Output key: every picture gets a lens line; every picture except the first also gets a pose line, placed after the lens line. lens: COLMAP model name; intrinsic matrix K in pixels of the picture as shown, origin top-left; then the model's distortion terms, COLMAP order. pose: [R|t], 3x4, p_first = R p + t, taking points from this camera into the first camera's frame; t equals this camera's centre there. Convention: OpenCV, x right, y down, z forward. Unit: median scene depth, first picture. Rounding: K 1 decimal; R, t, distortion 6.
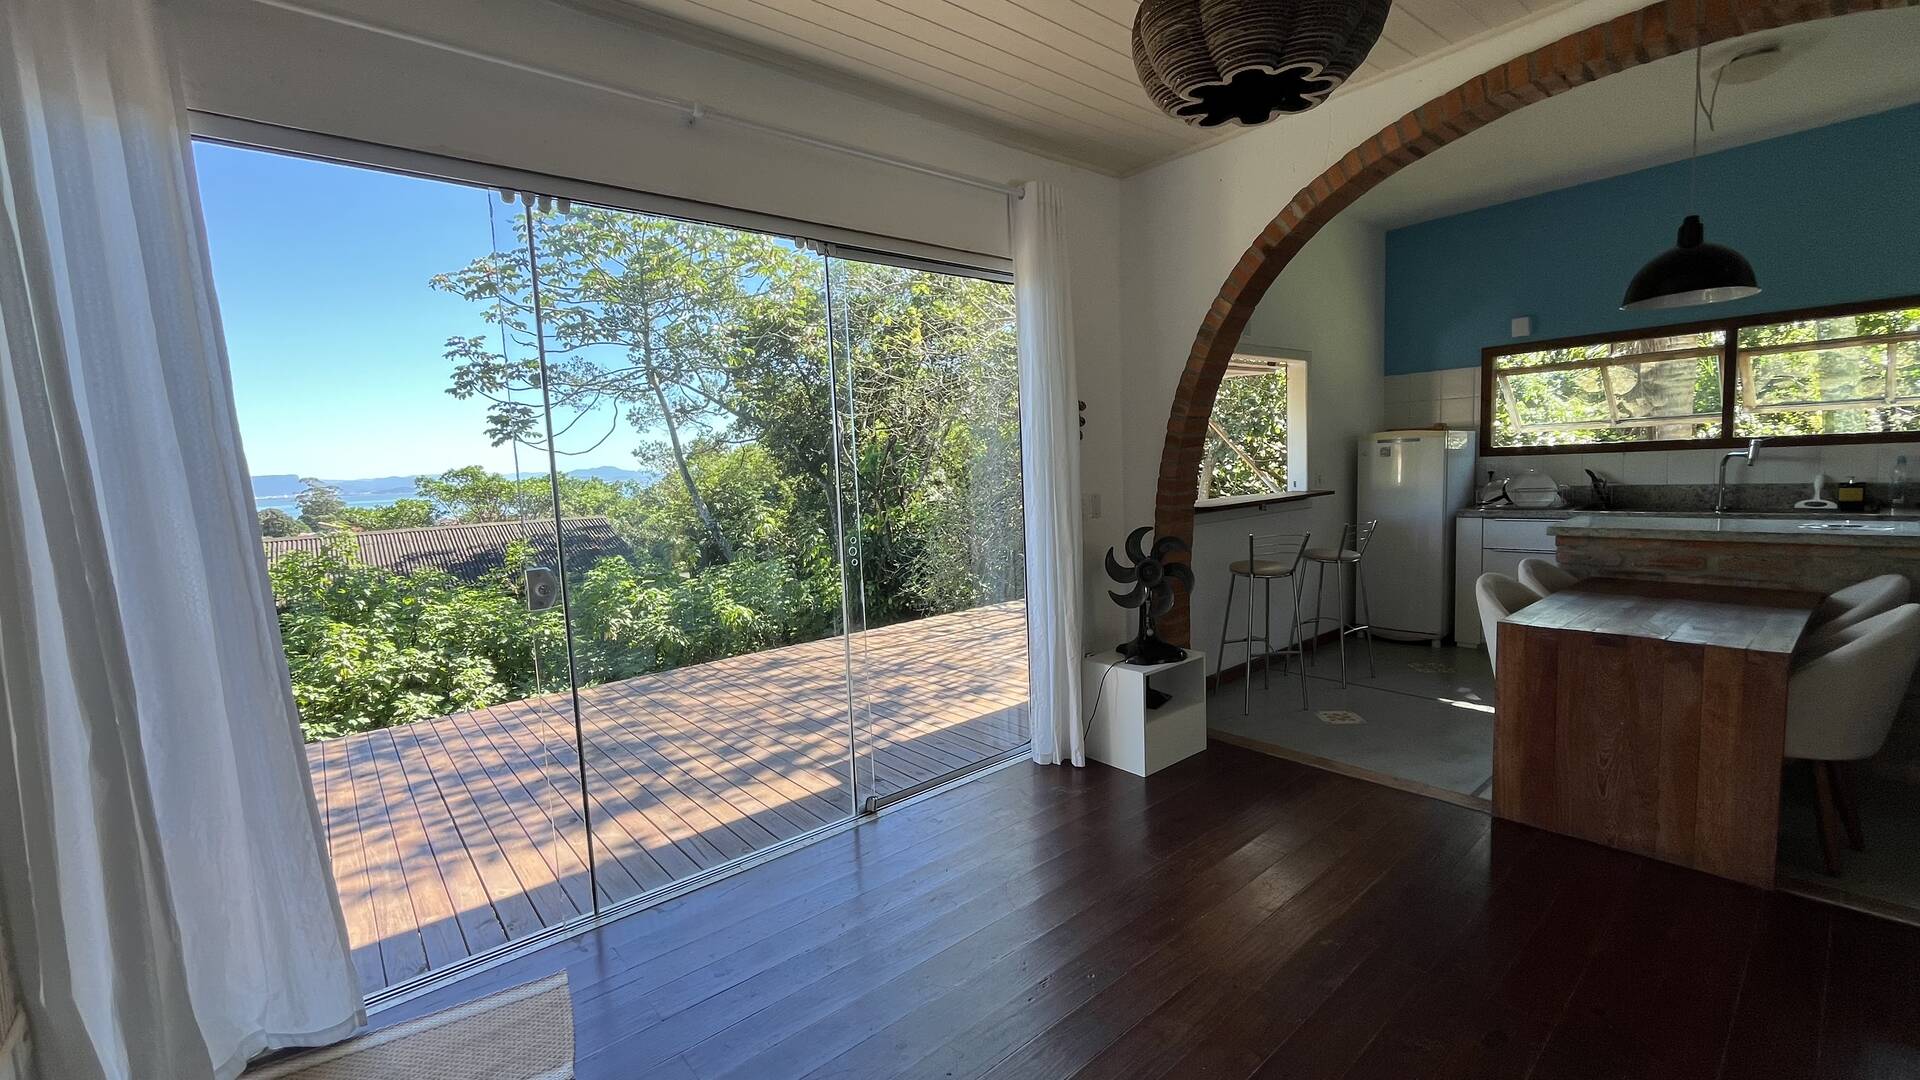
lens RADIAL K [[783.7, 0, 964.5], [0, 783.7, 542.2], [0, 0, 1]] dist [-0.003047, 0.000778]
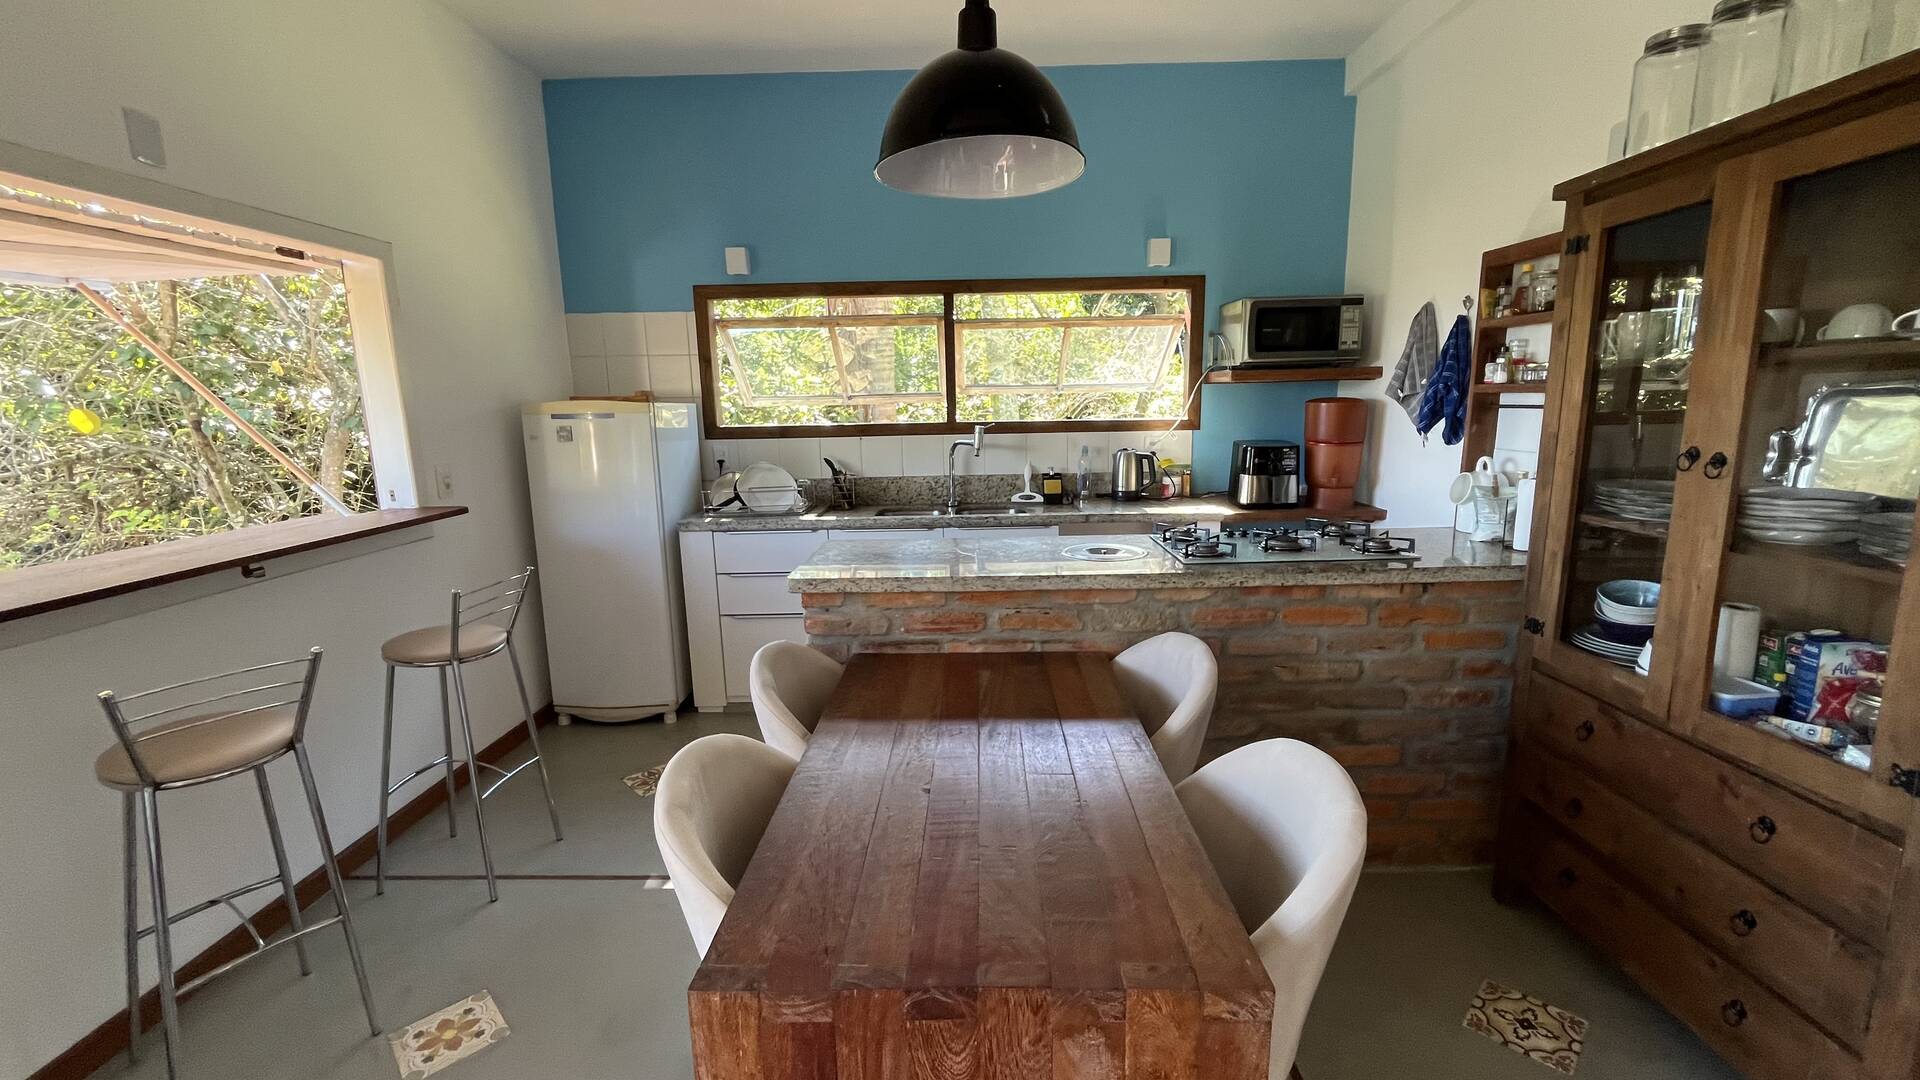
lens RADIAL K [[783.7, 0, 963.7], [0, 783.7, 544.1], [0, 0, 1]] dist [-0.003047, 0.000778]
pose [[0.655463, -0.106246, 0.747717, 0.354087], [0.063822, 0.994306, 0.085337, -0.079870], [-0.752526, -0.008214, 0.658511, 0.461280]]
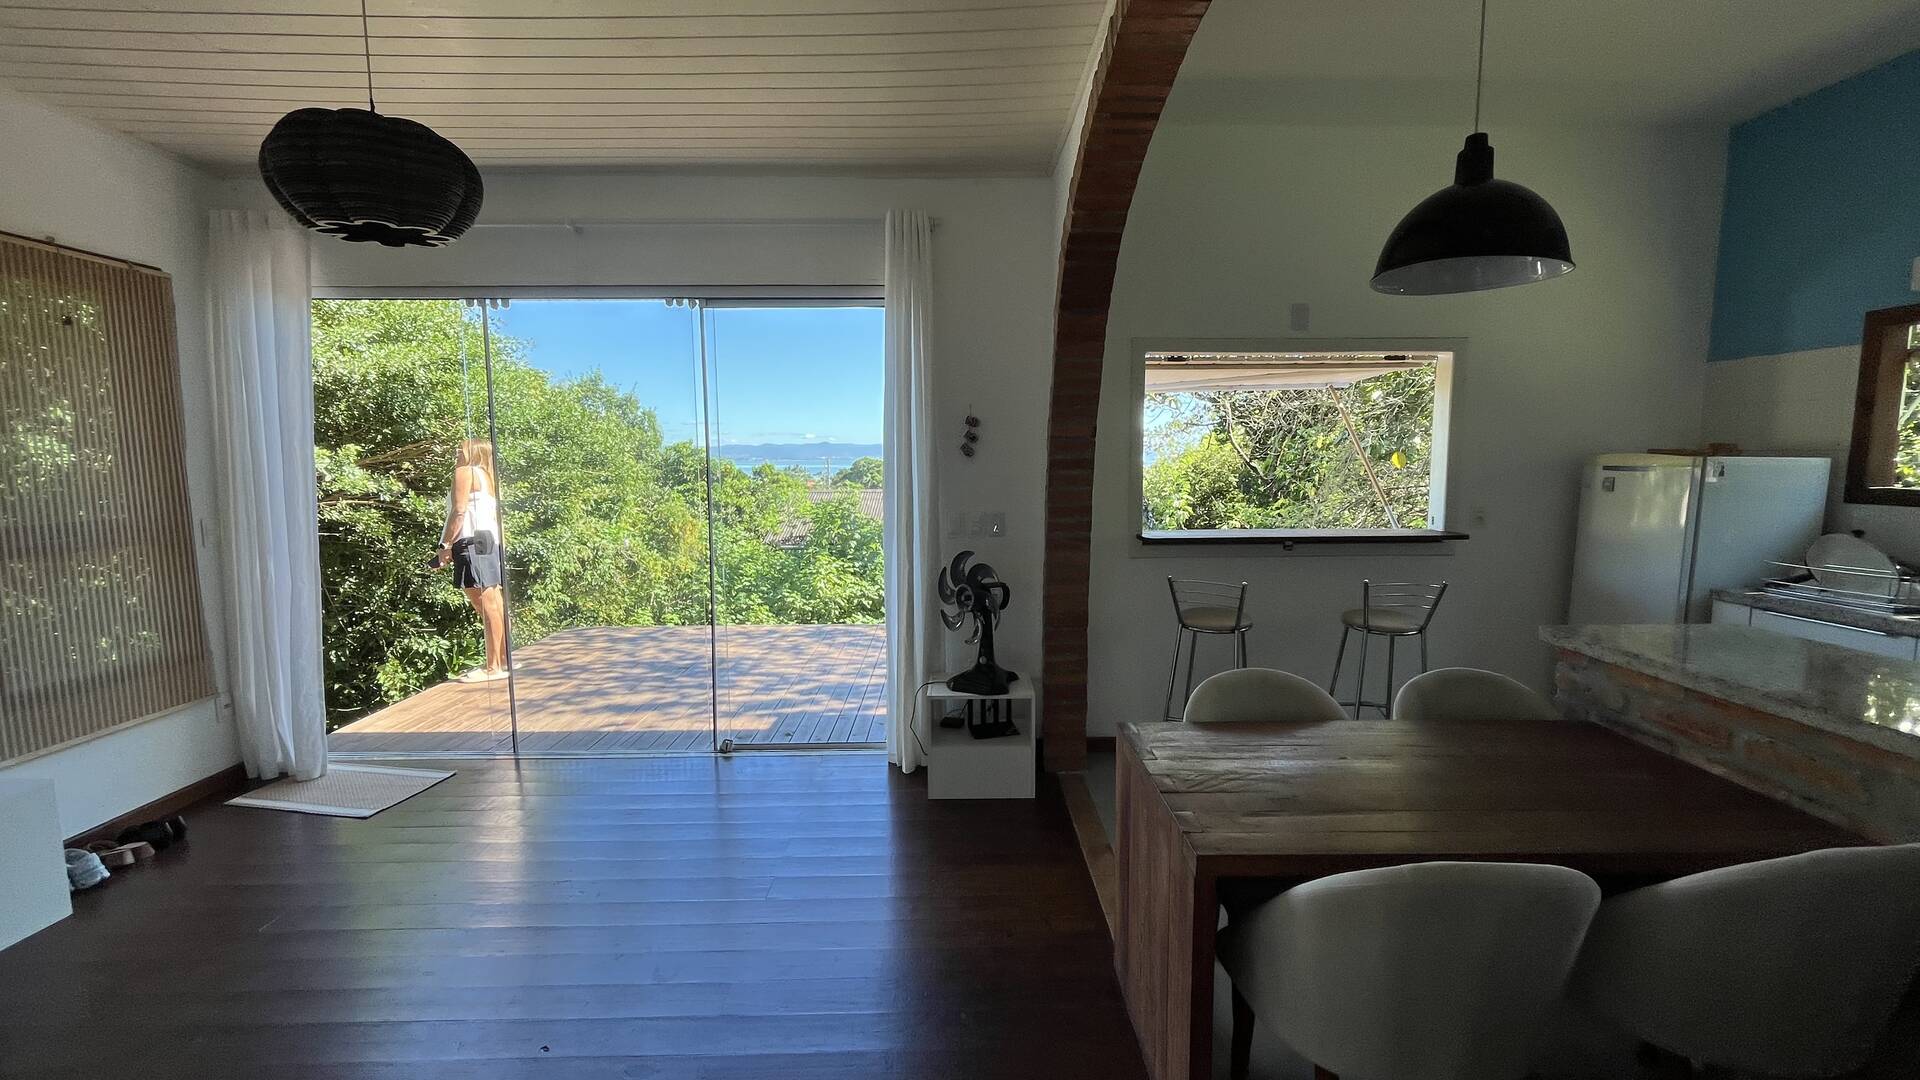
lens RADIAL K [[783.7, 0, 965.2], [0, 783.7, 547.5], [0, 0, 1]] dist [-0.003047, 0.000778]
pose [[0.772466, 0.114542, -0.624642, 0.698309], [-0.092828, 0.993401, 0.067365, -0.074434], [0.628236, 0.005947, 0.778001, 0.202800]]
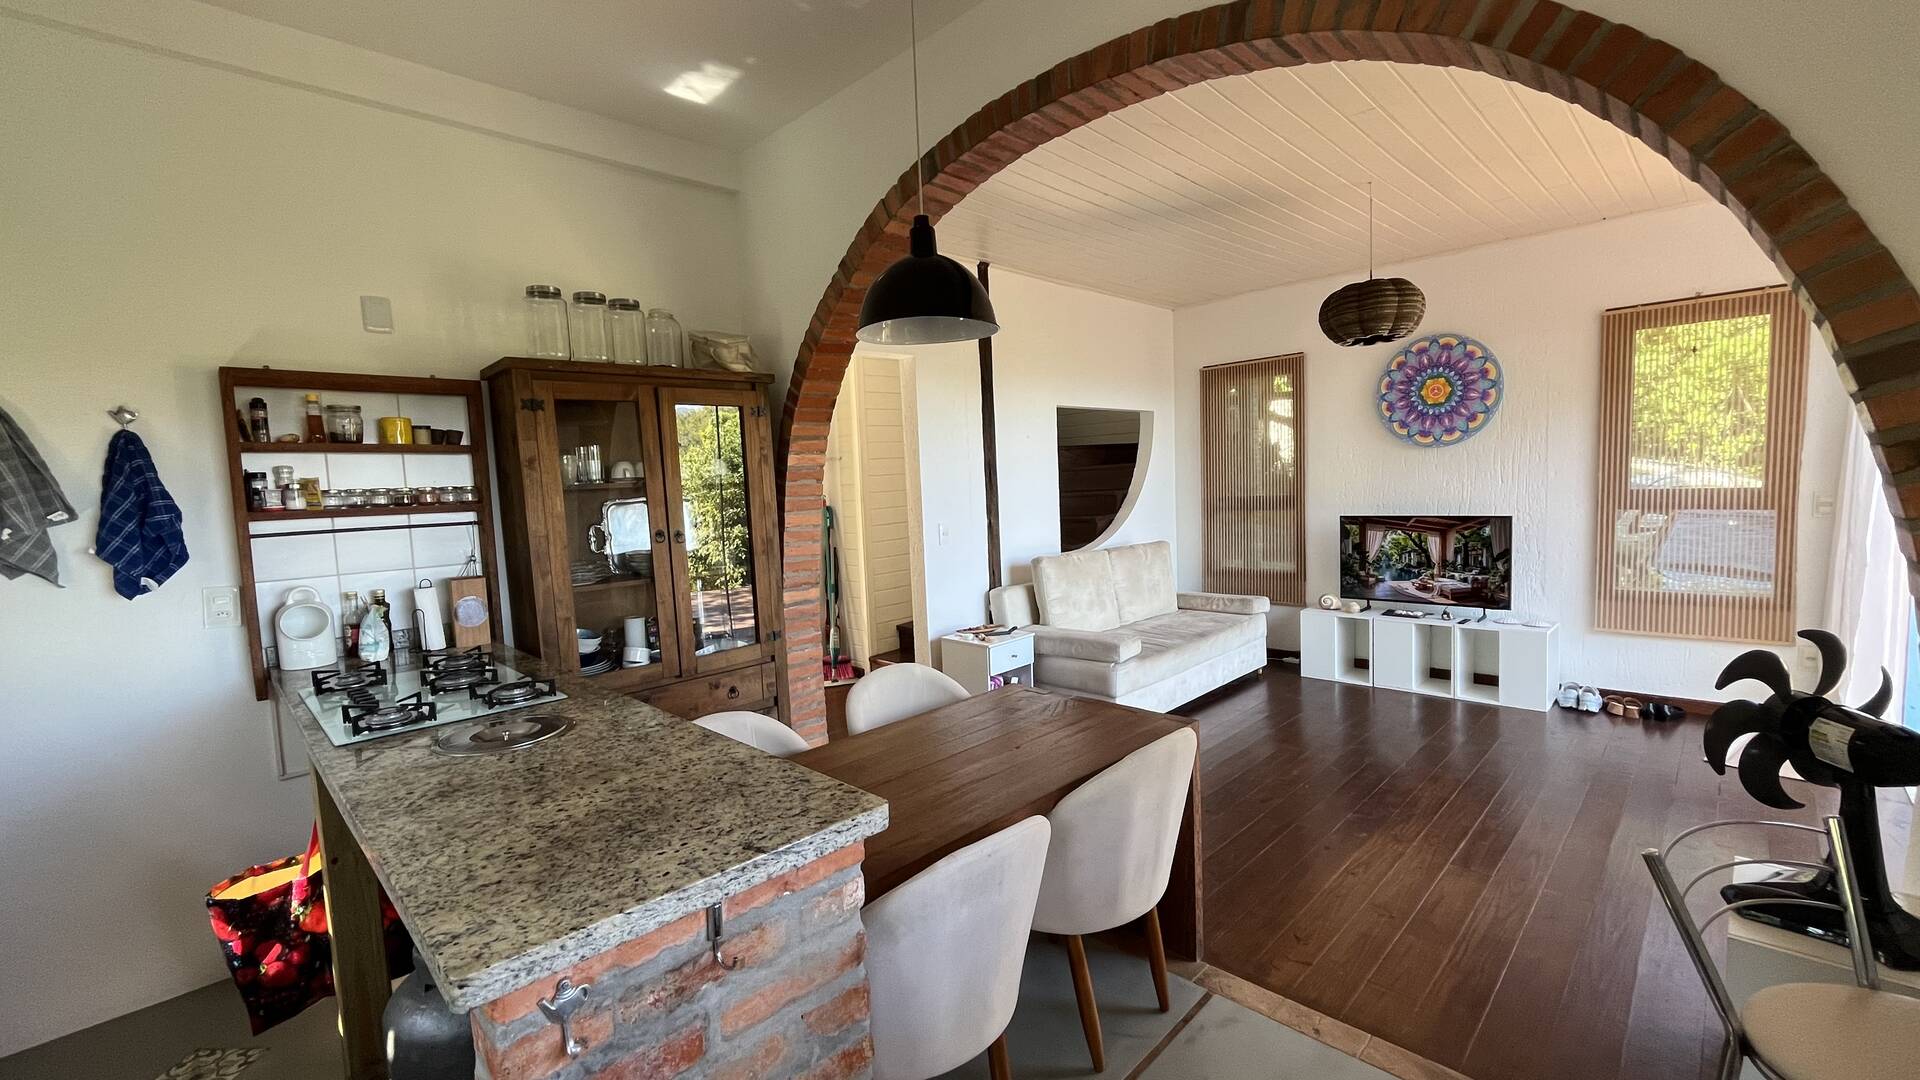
lens RADIAL K [[783.7, 0, 963.0], [0, 783.7, 544.1], [0, 0, 1]] dist [-0.003047, 0.000778]
pose [[-0.992819, 0.095725, -0.071747, 0.655213], [0.081168, 0.979604, 0.183815, -0.169740], [0.087879, 0.176672, -0.980339, 1.185577]]
